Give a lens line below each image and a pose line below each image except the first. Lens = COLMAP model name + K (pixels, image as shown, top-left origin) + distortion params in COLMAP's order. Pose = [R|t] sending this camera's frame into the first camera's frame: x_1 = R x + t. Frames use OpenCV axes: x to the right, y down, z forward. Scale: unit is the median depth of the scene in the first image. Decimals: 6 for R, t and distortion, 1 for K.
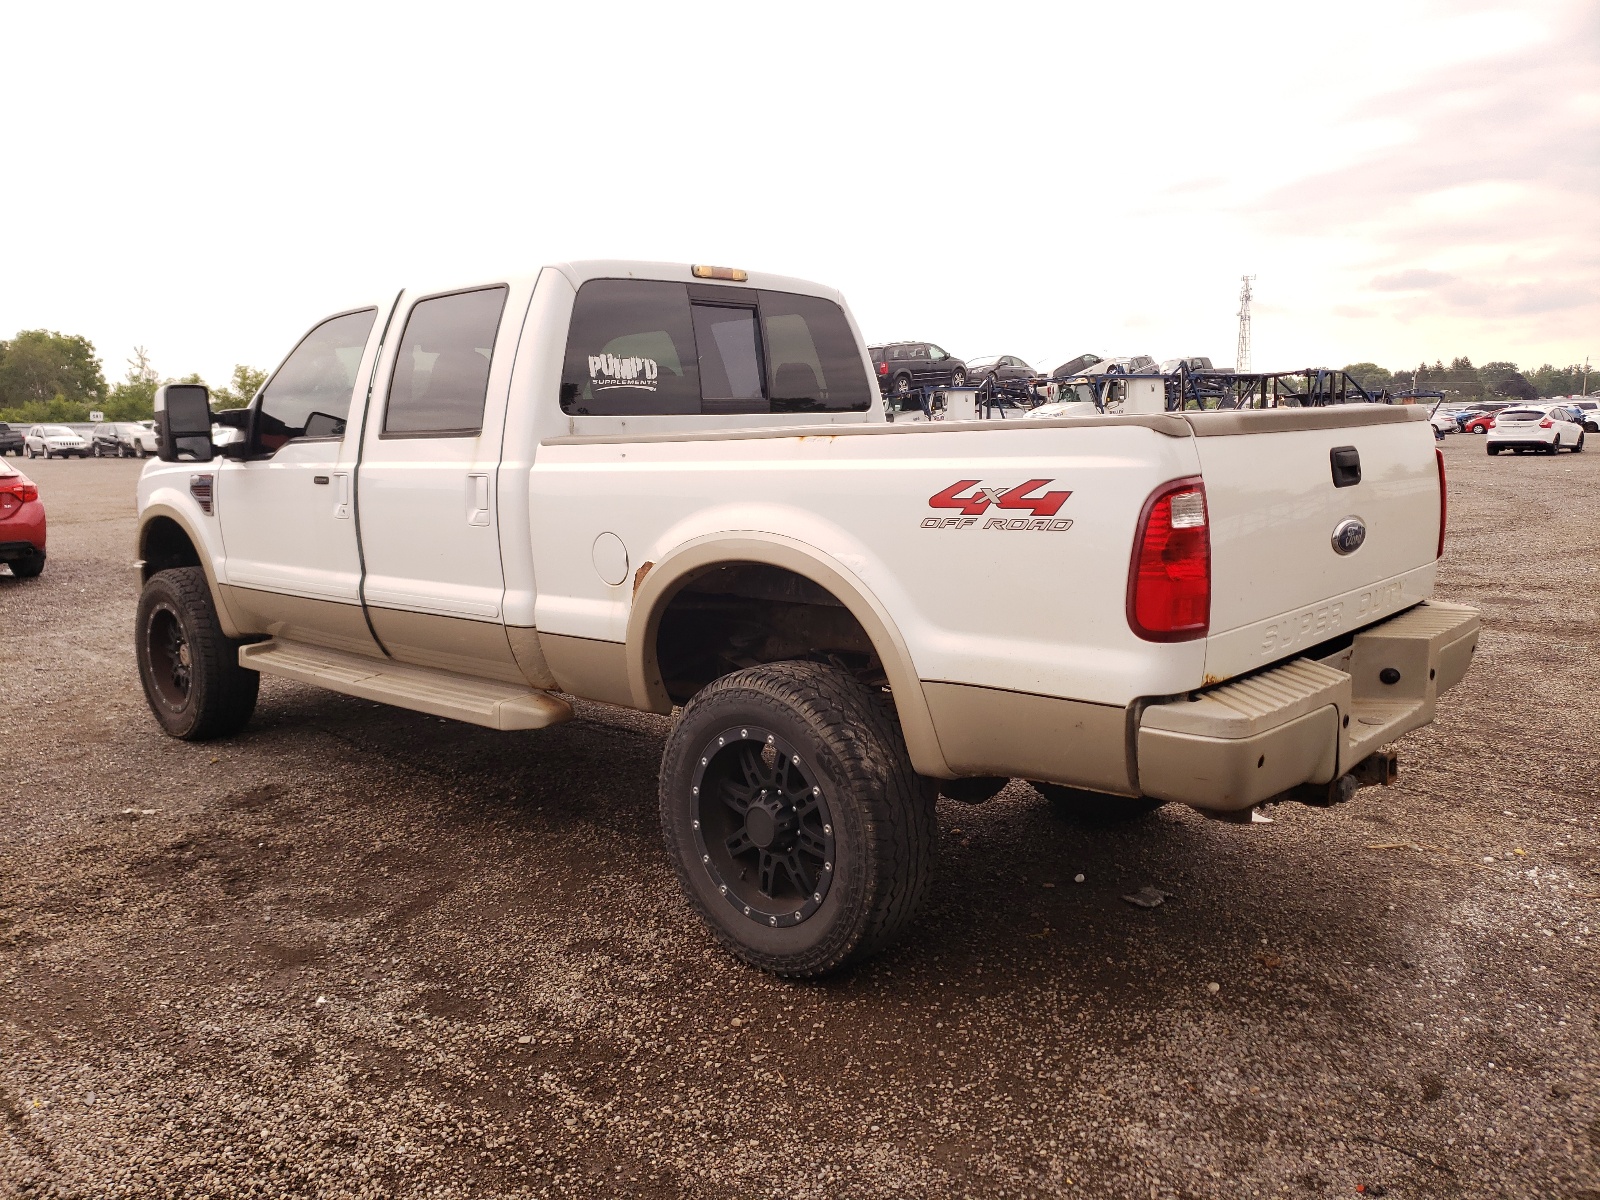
lens RADIAL K [[1240.2, 0, 761.7], [0, 1240.2, 601.3], [0, 0, 1]] dist [-0.002537, 0.000792]
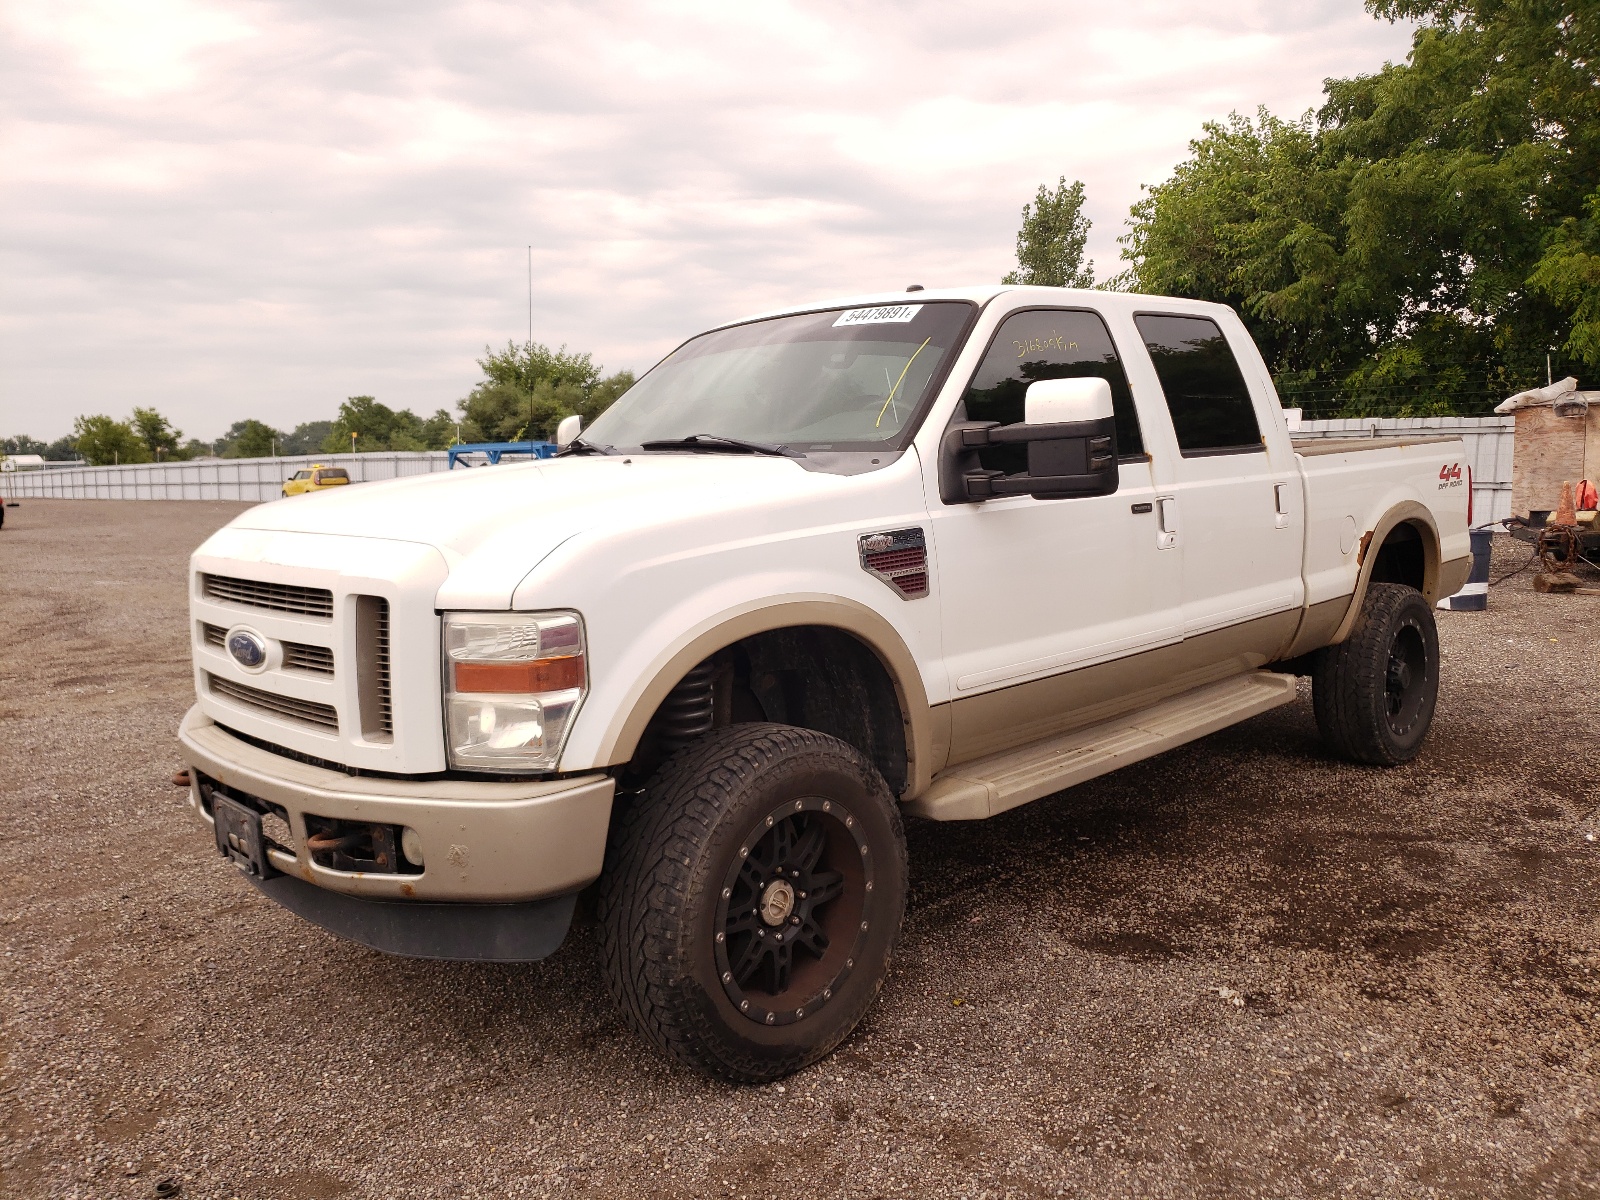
lens RADIAL K [[1240.2, 0, 761.7], [0, 1240.2, 601.3], [0, 0, 1]] dist [-0.002537, 0.000792]
pose [[0.070962, -0.095352, 0.992911, -1.354291], [0.188909, 0.978691, 0.080485, -0.169162], [-0.979427, 0.181858, 0.087462, 1.328036]]
